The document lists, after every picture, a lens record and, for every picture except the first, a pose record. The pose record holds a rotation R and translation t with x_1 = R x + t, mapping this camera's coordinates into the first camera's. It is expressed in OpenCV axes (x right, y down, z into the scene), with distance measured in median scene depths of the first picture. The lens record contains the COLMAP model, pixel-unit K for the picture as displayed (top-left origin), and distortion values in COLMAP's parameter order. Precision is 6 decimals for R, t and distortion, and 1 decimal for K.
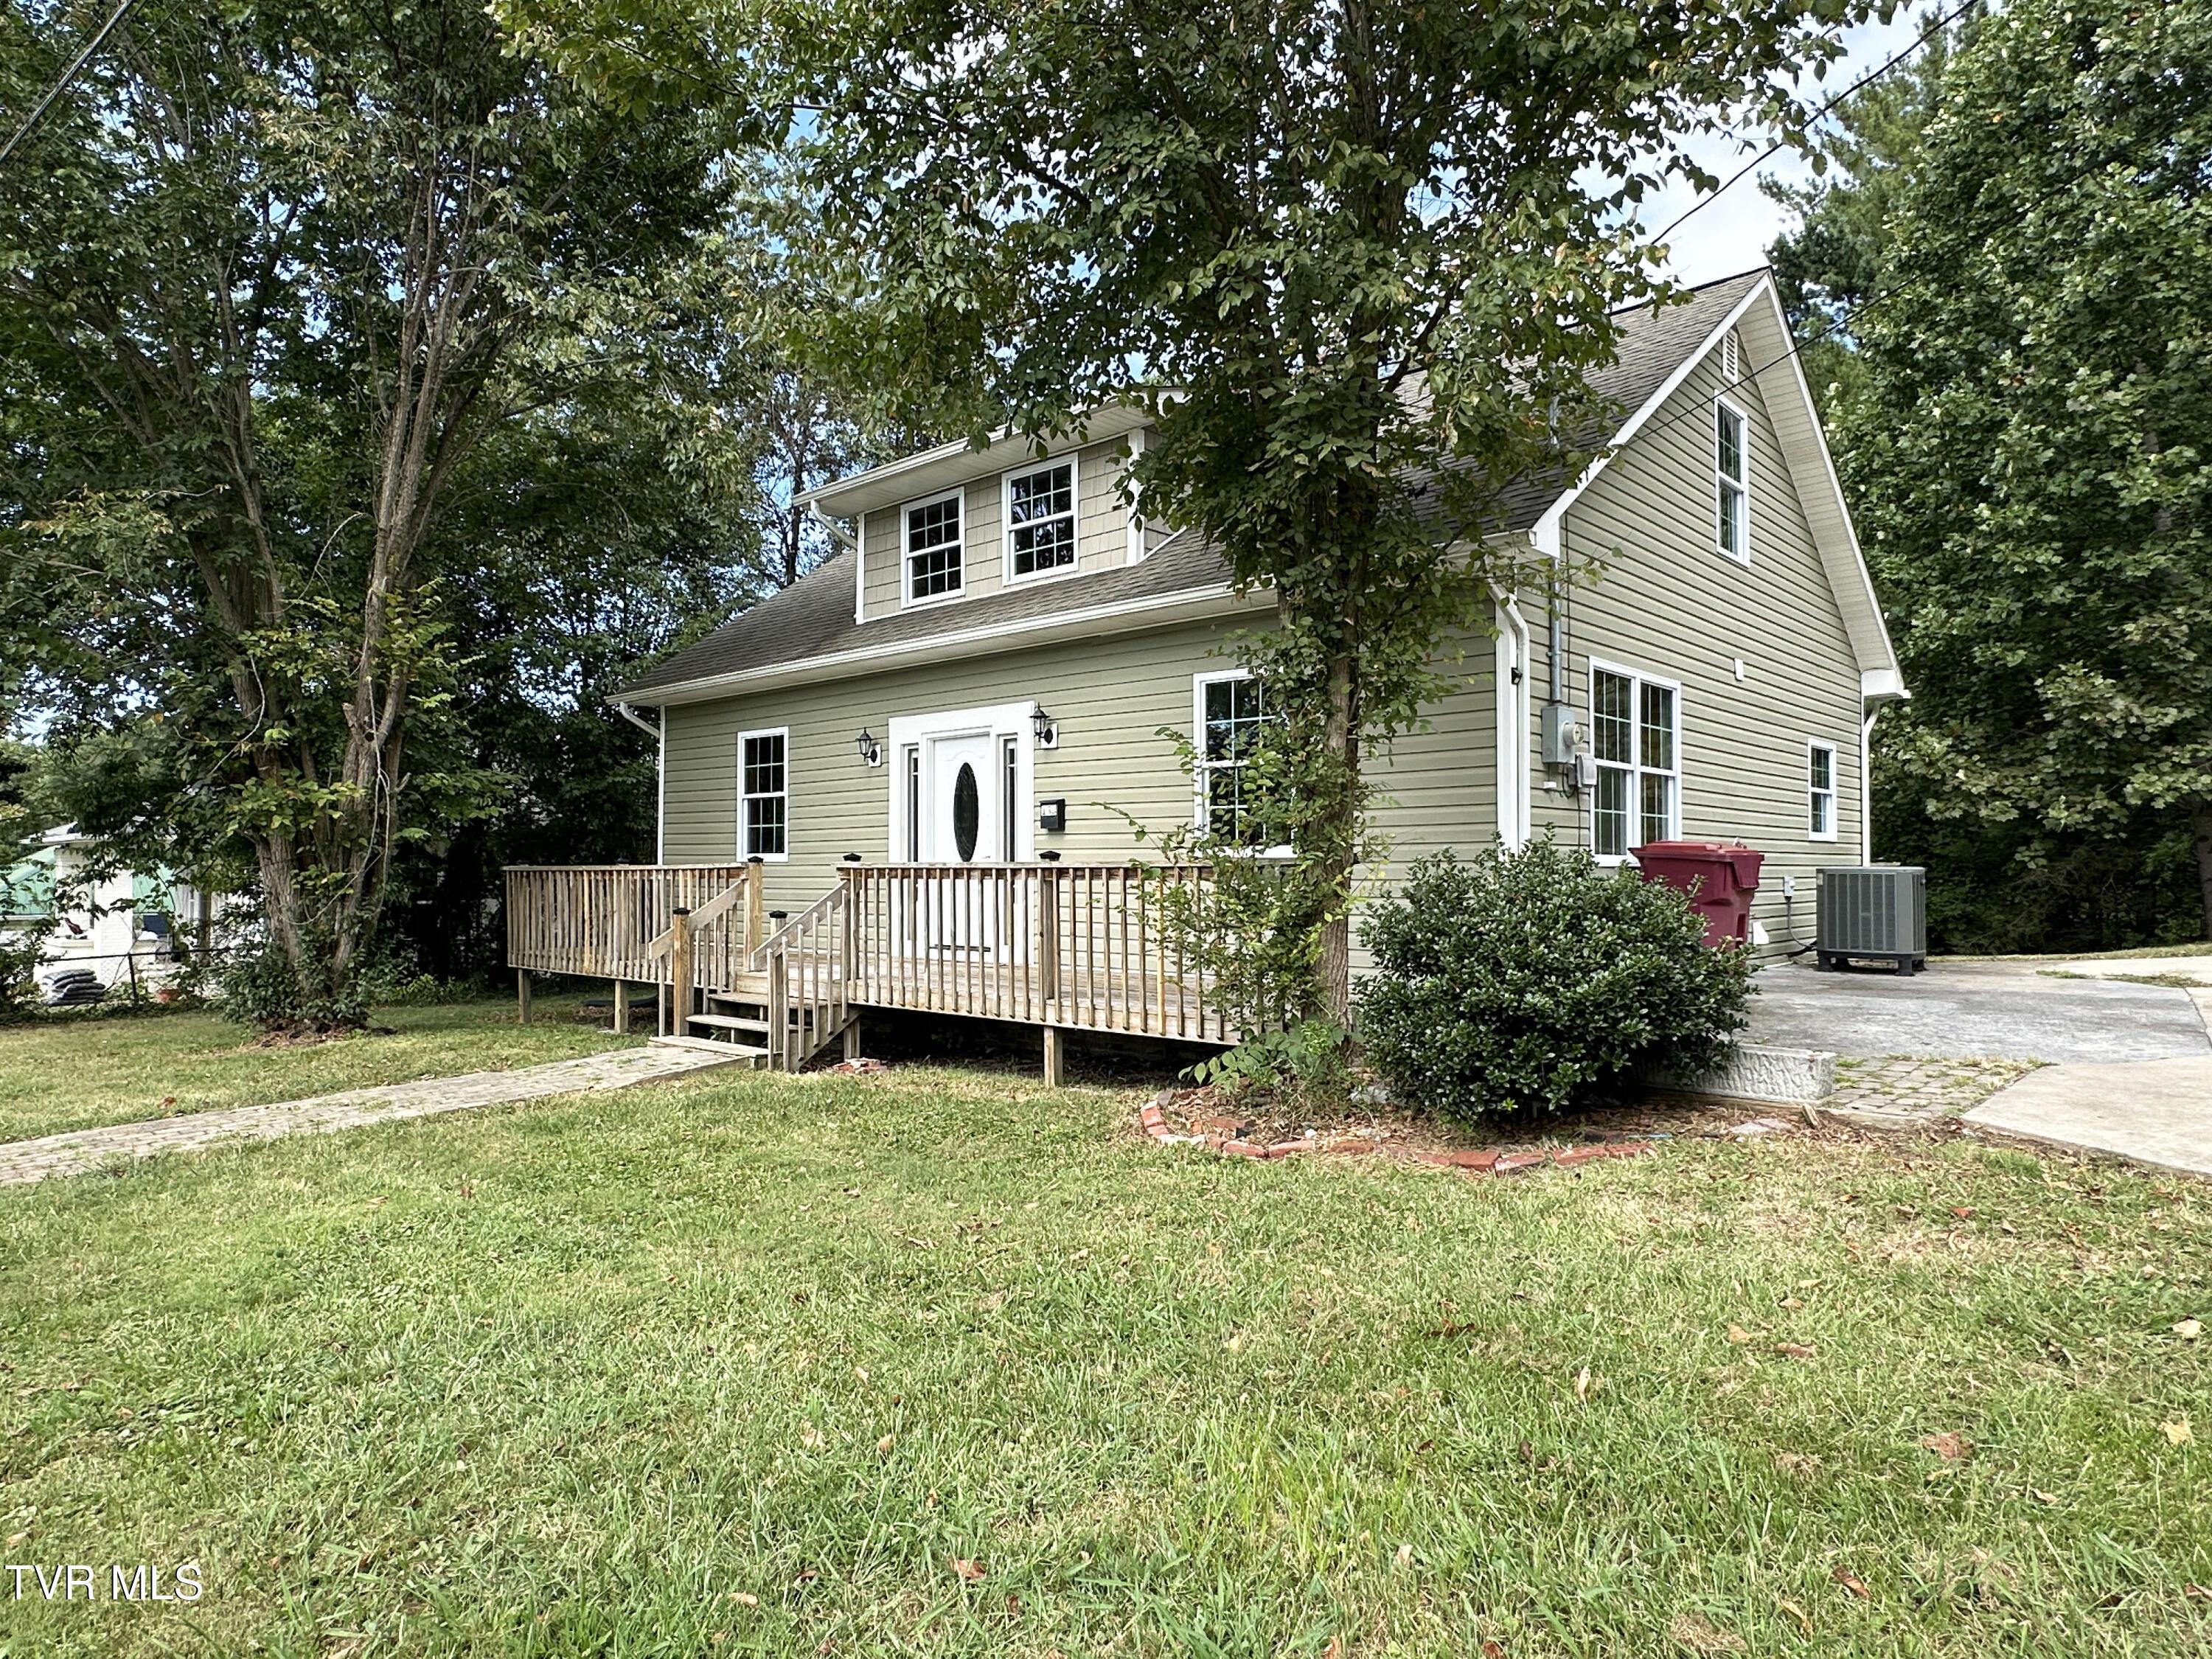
lens RADIAL K [[1349.5, 0, 1115.9], [0, 1349.5, 833.1], [0, 0, 1]] dist [0.021128, 0.001371]
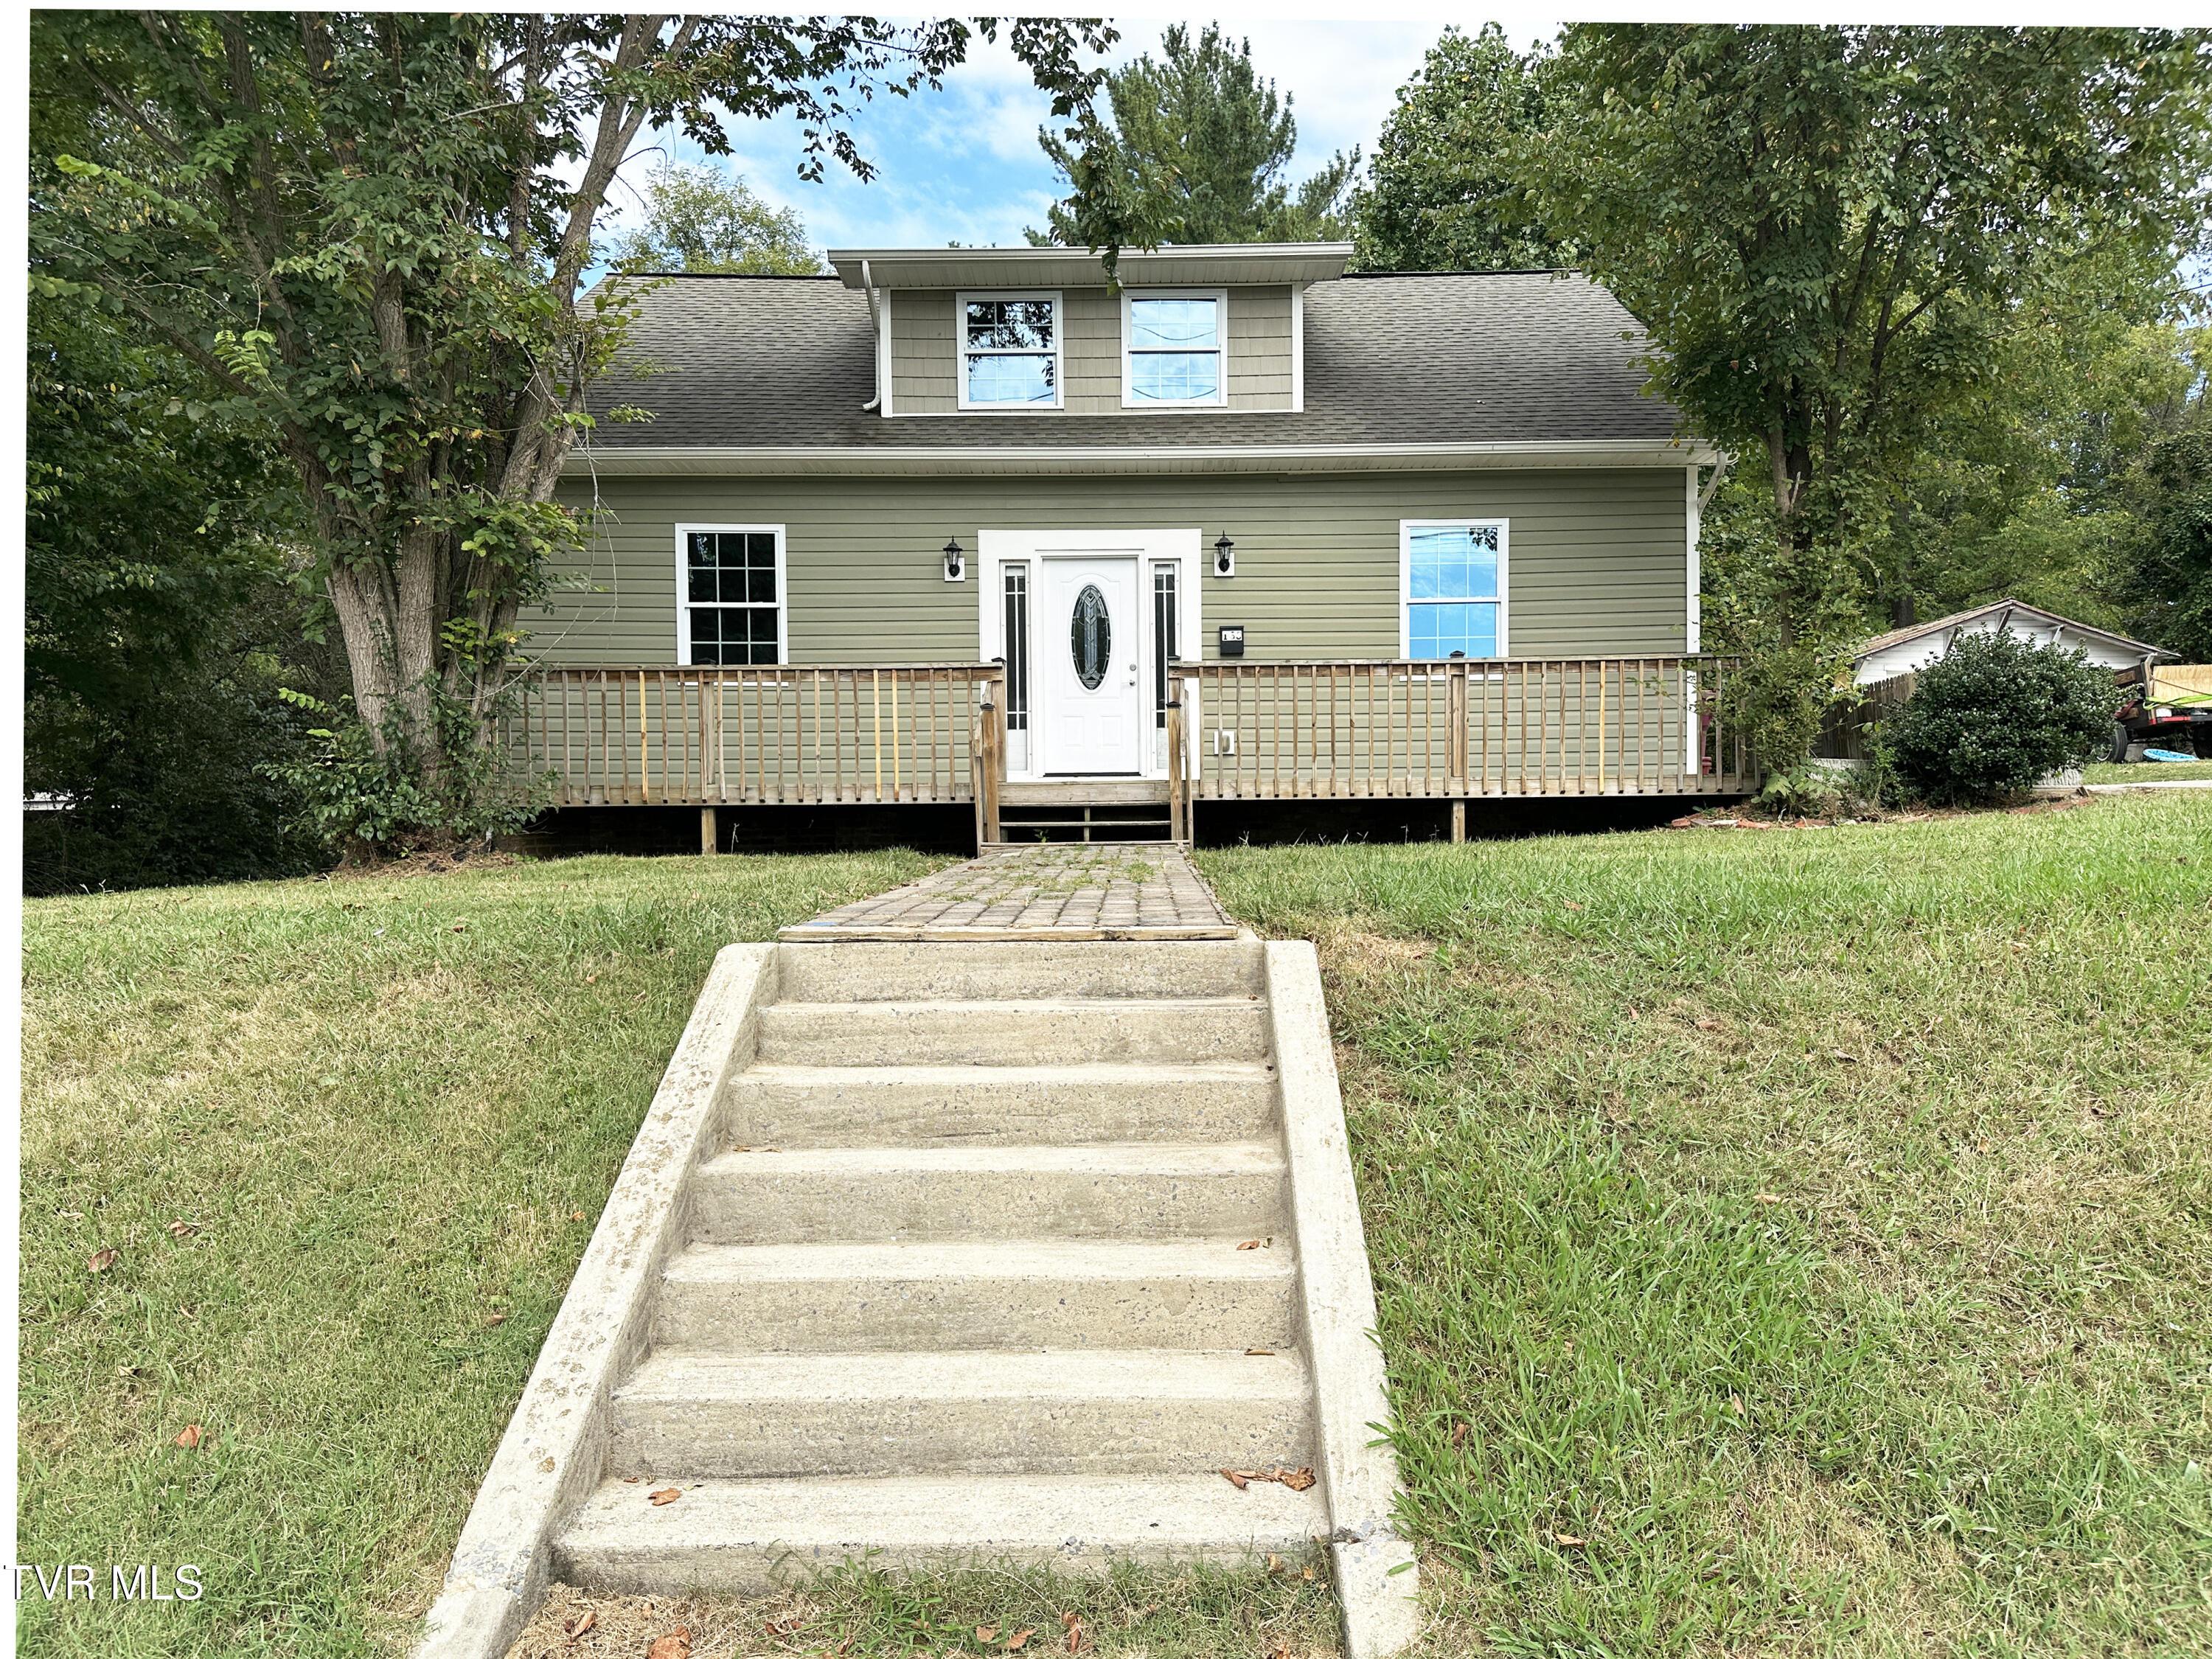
lens RADIAL K [[1559.1, 0, 1132.7], [0, 1559.1, 891.2], [0, 0, 1]] dist [0.078393, -0.023423]
pose [[0.726672, -0.021632, 0.686643, -0.750250], [-0.012263, 0.998936, 0.044450, 0.102712], [-0.686875, -0.040721, 0.725634, 0.118931]]
